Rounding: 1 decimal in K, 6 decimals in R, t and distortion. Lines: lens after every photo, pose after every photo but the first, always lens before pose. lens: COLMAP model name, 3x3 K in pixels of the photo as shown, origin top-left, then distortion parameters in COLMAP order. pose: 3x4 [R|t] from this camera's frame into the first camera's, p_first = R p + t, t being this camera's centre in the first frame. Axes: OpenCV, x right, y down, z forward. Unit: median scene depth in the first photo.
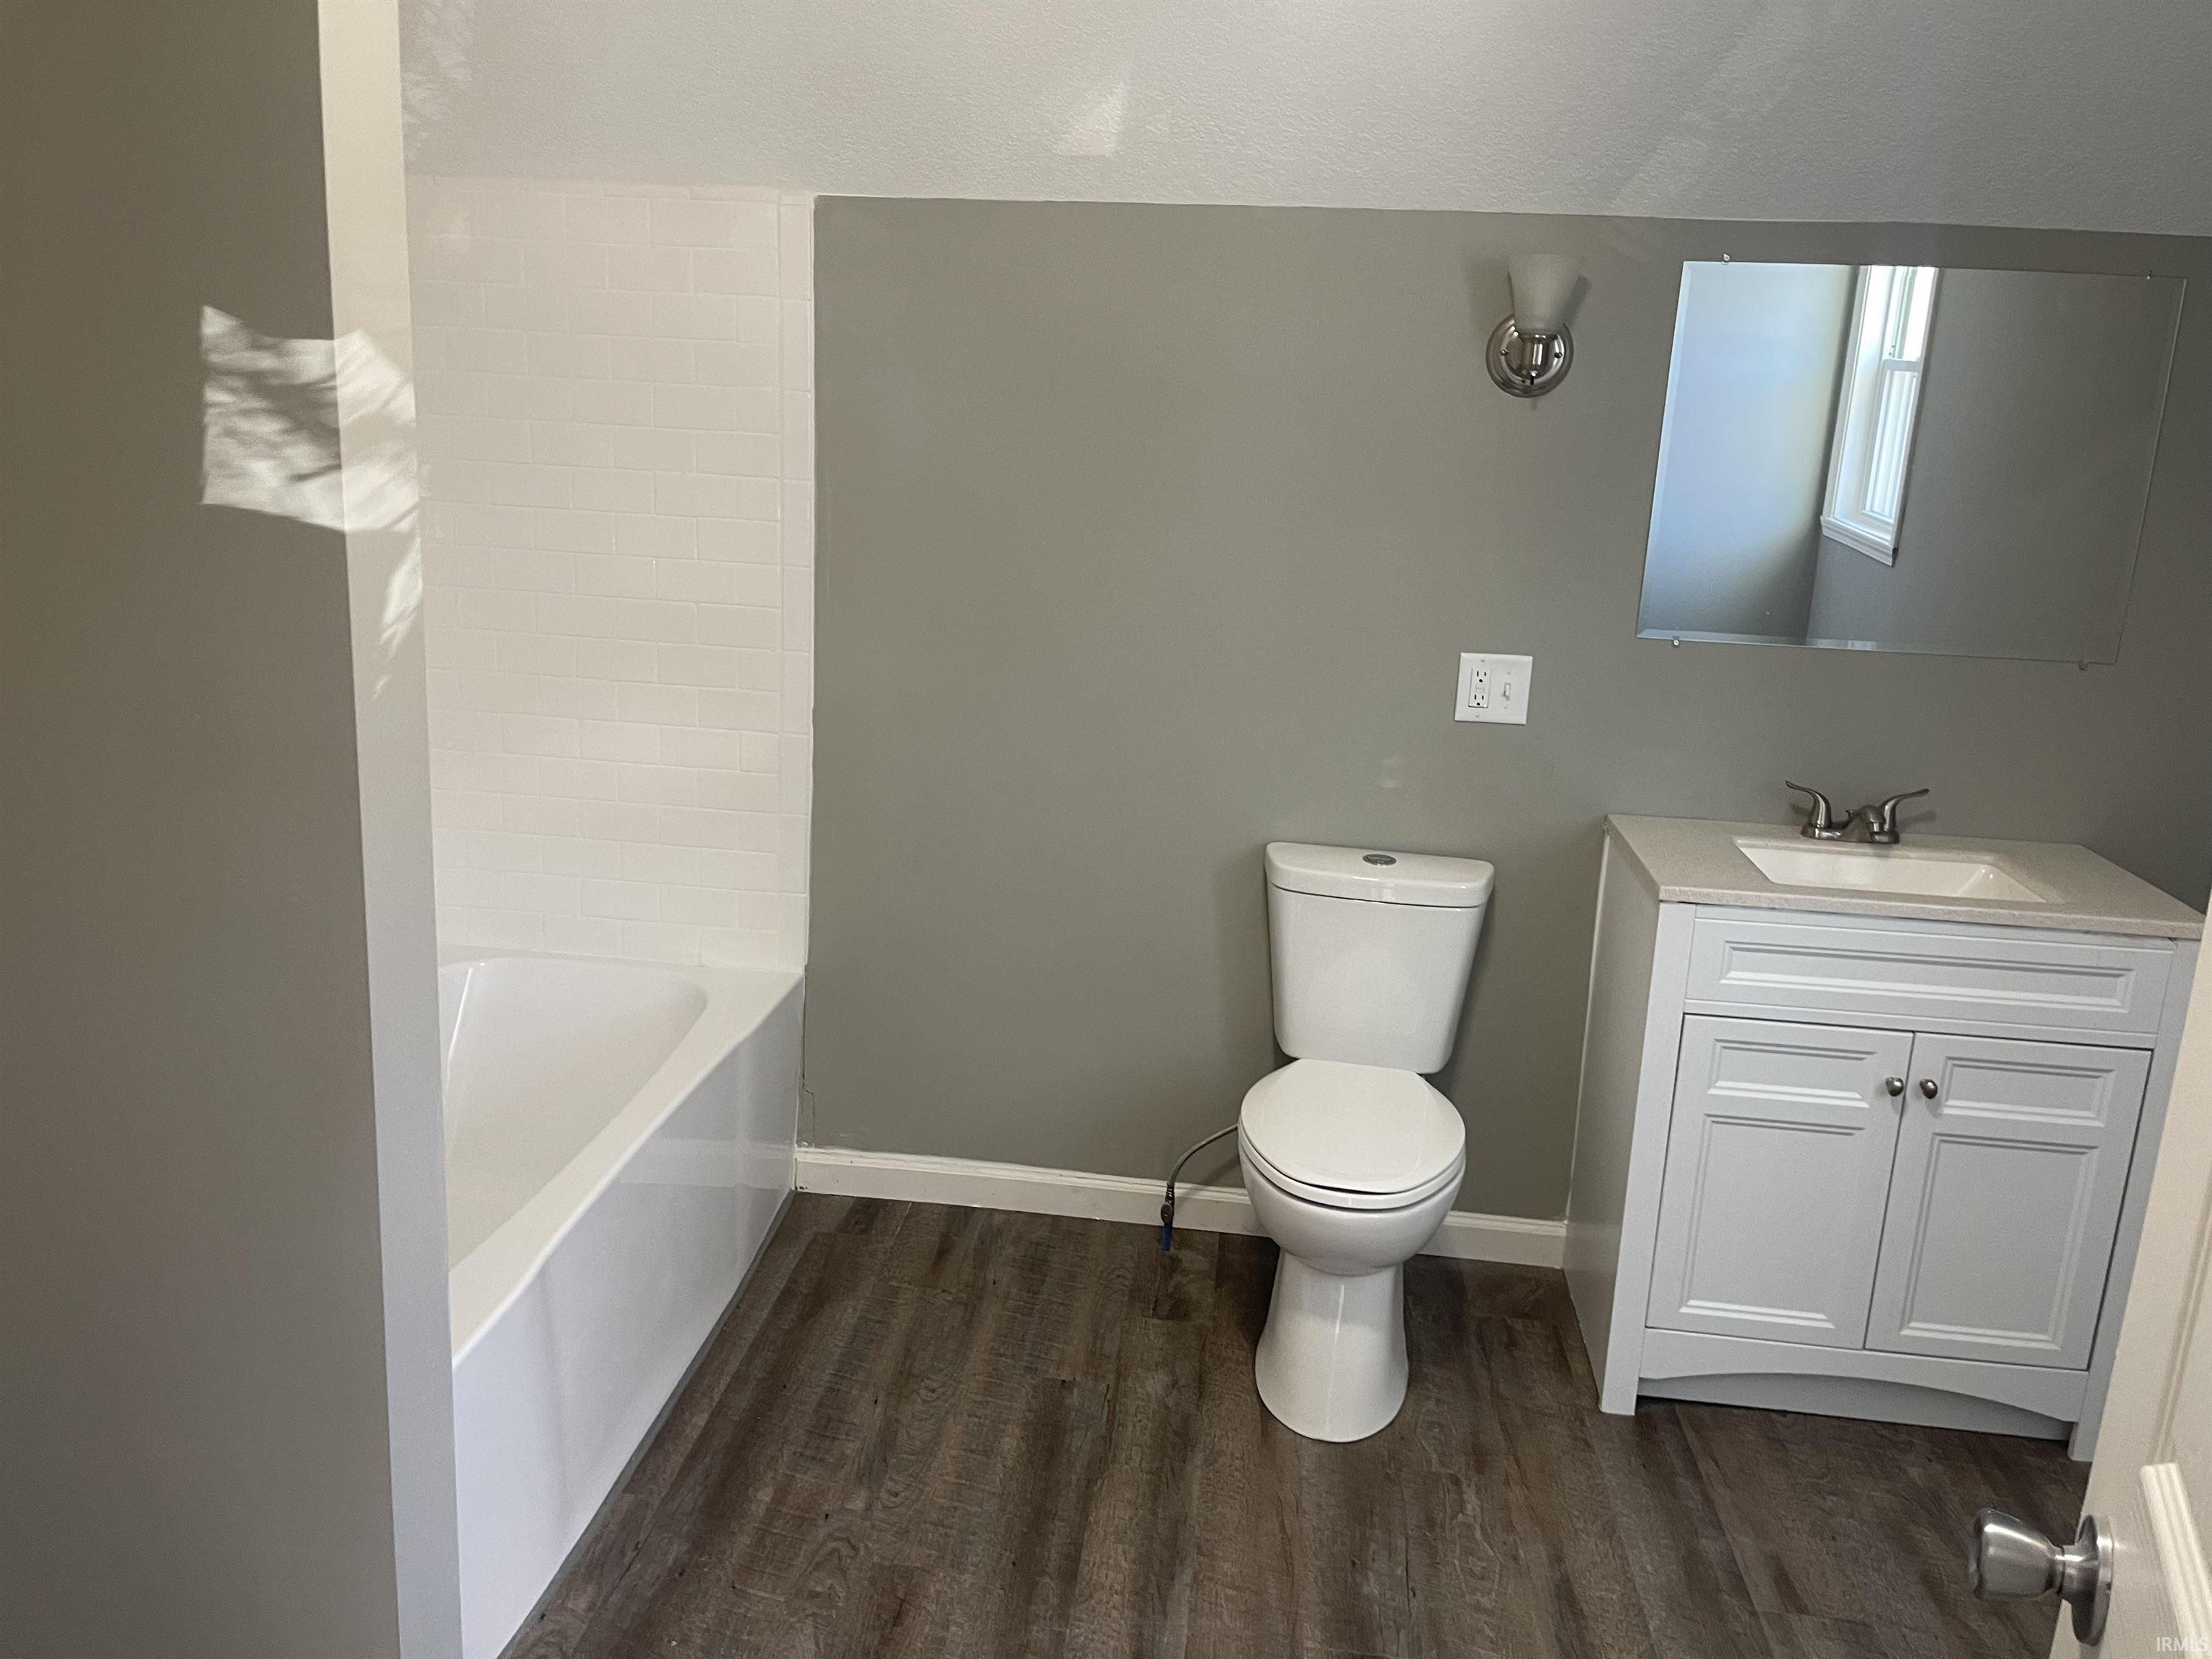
lens RADIAL K [[1673.4, 0, 1118.9], [0, 1673.4, 835.0], [0, 0, 1]] dist [0.015563, -0.032827]
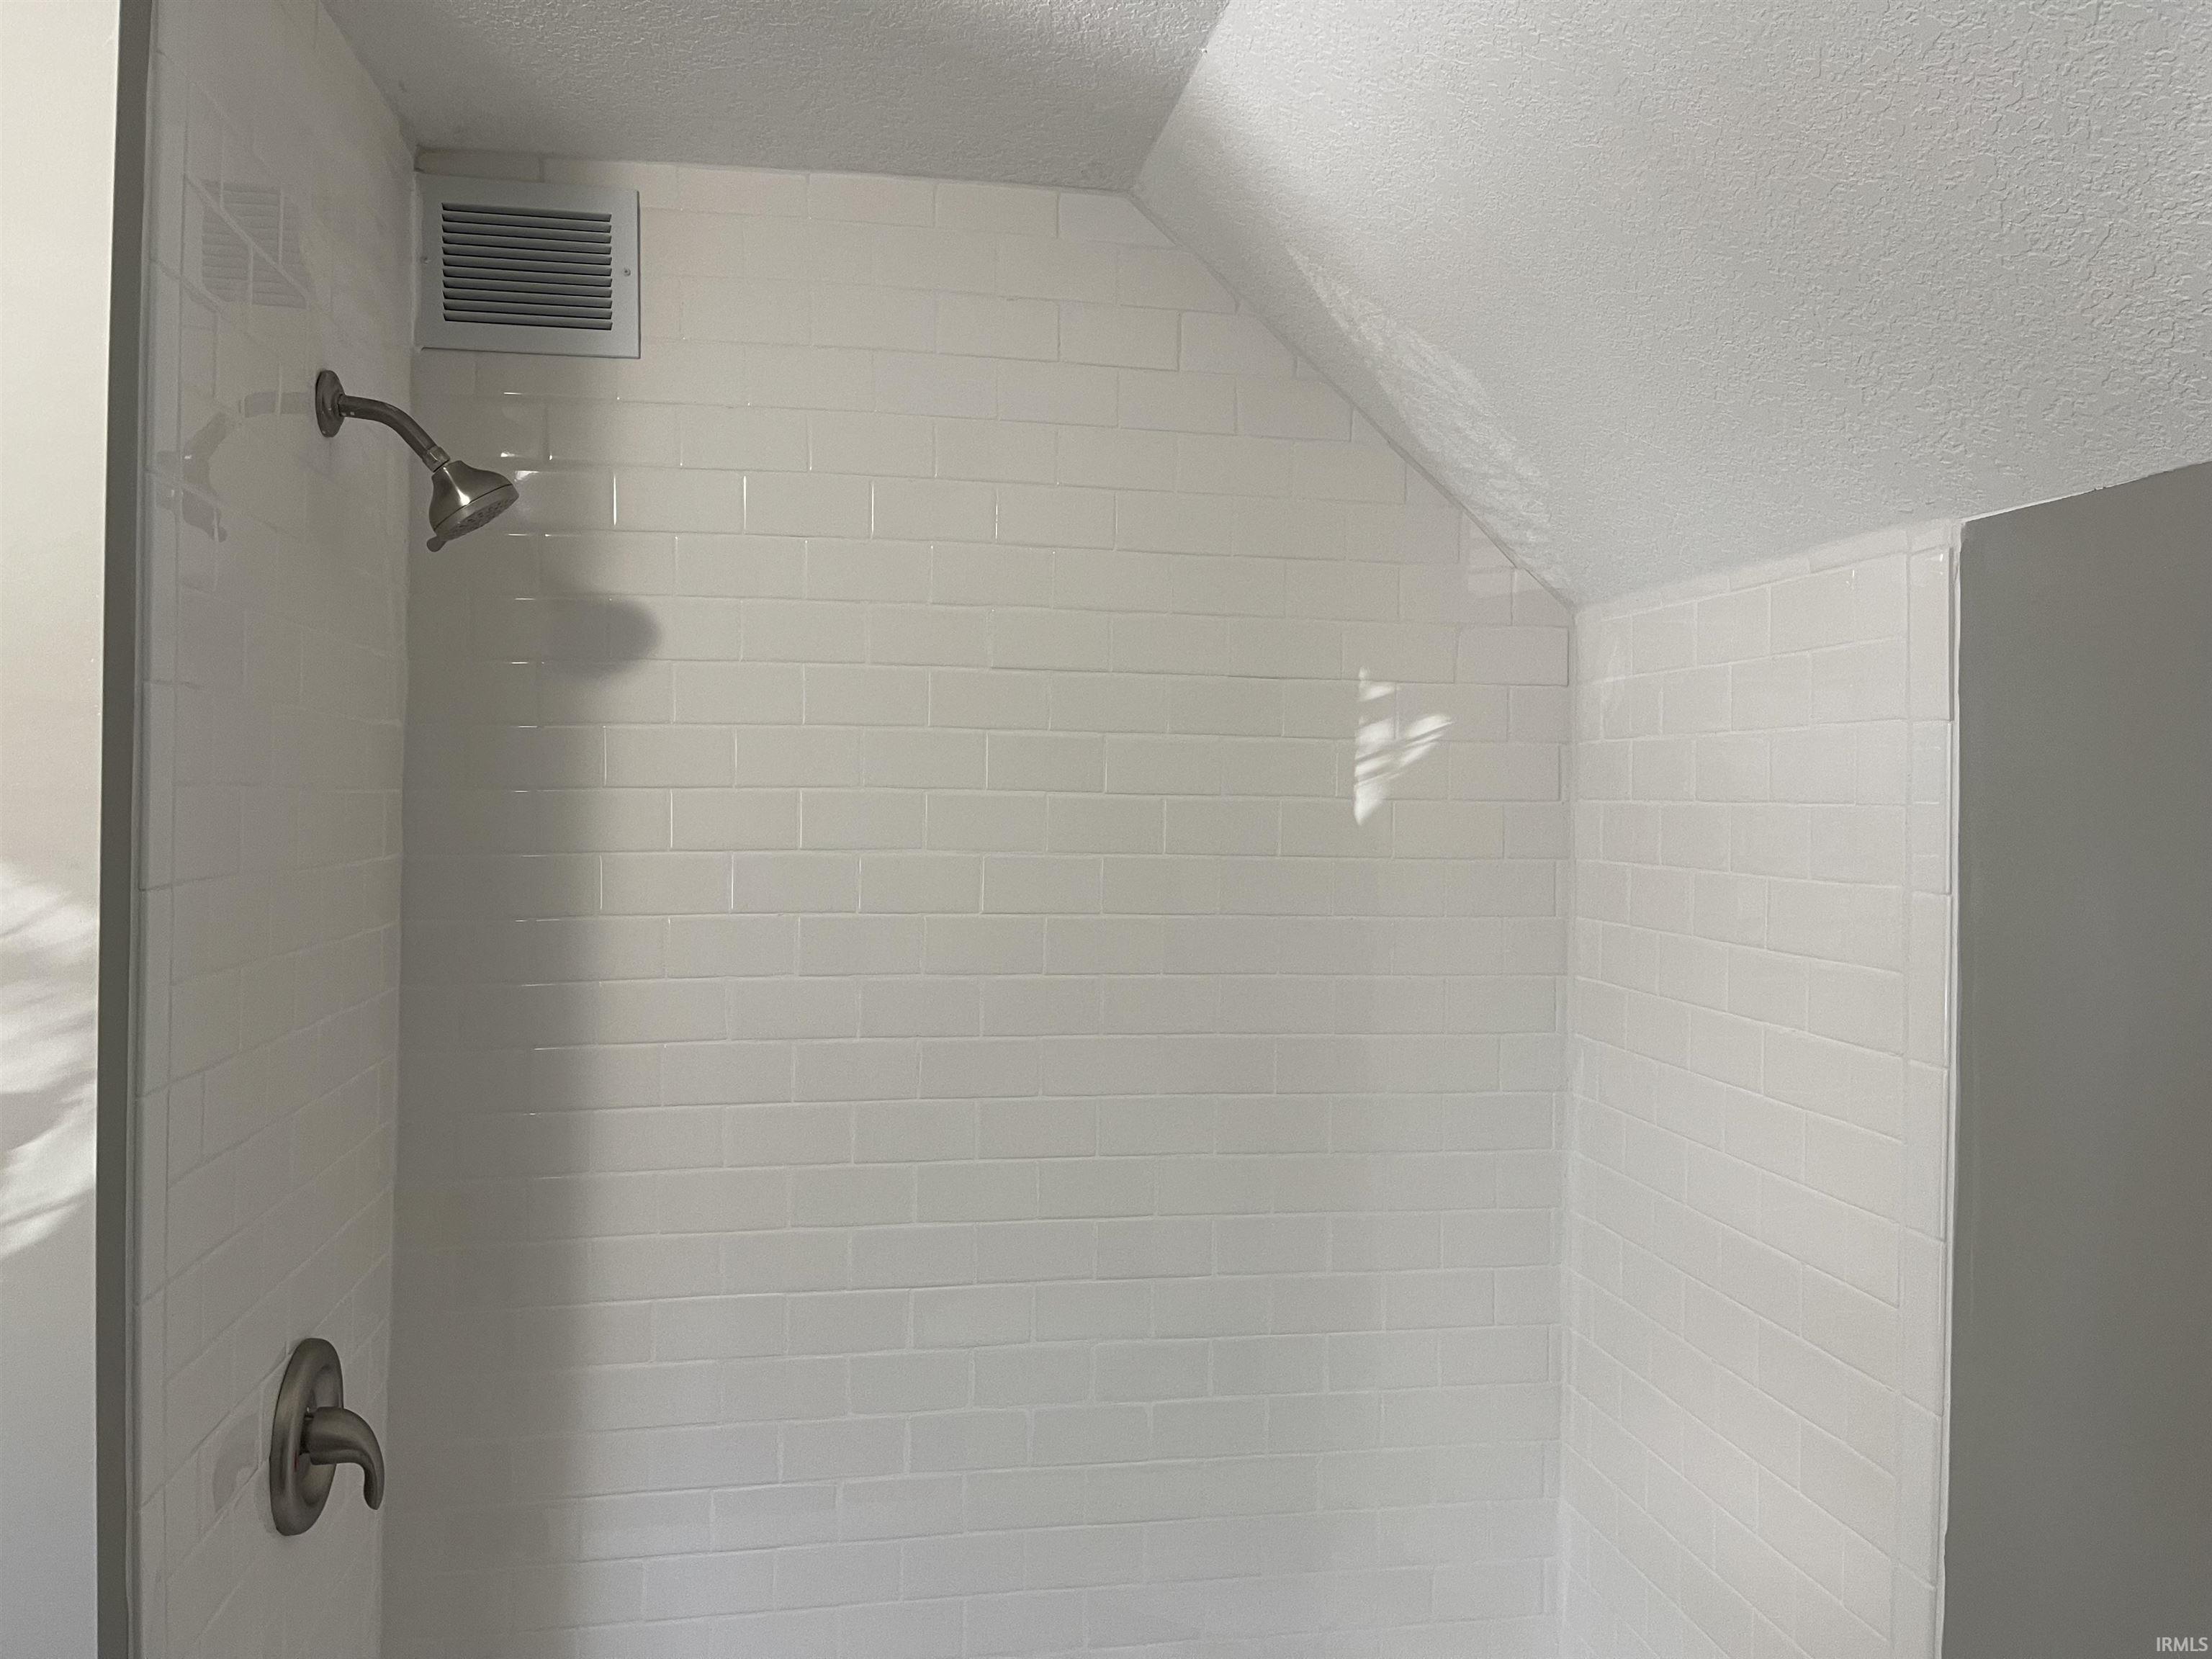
lens RADIAL K [[1673.4, 0, 1118.9], [0, 1673.4, 835.0], [0, 0, 1]] dist [0.015563, -0.032827]
pose [[0.292270, -0.032983, -0.955767, 0.229781], [-0.236101, 0.965981, -0.105535, -0.175351], [0.926733, 0.256502, 0.274540, 0.647332]]
